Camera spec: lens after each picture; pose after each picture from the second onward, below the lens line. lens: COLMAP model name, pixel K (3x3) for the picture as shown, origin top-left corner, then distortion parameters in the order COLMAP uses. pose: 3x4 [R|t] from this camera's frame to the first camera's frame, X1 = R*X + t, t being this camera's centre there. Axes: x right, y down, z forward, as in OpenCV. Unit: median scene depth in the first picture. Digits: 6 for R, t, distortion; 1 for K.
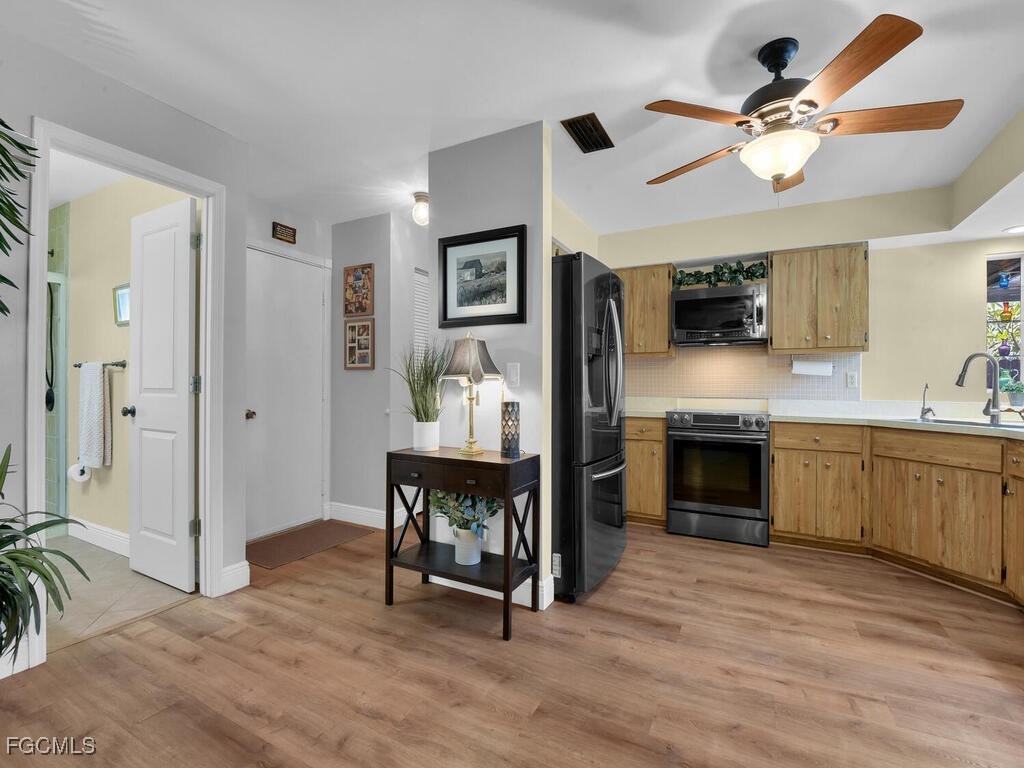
lens RADIAL K [[465.1, 0, 513.1], [0, 465.1, 382.8], [0, 0, 1]] dist [-0.000525, -0.012395]
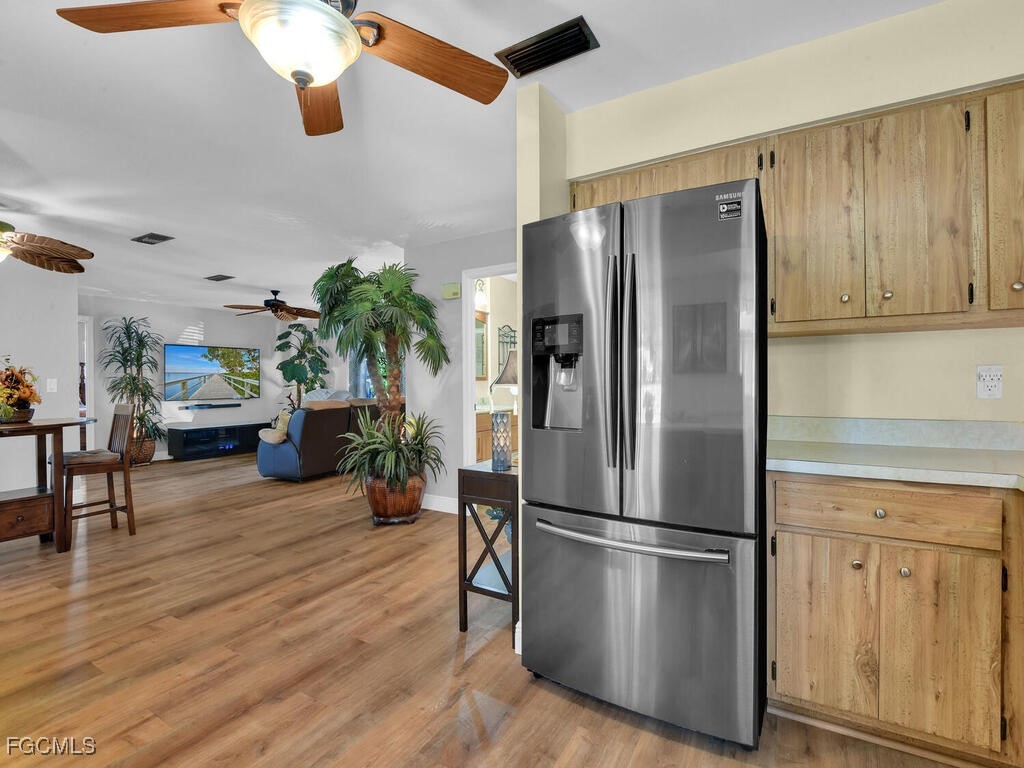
lens RADIAL K [[465.1, 0, 512.5], [0, 465.1, 381.0], [0, 0, 1]] dist [-0.000525, -0.012395]
pose [[-0.046240, -0.003016, -0.998926, 0.863625], [0.015402, 0.999874, -0.003732, -0.019538], [0.998812, -0.015558, -0.046188, 0.951764]]
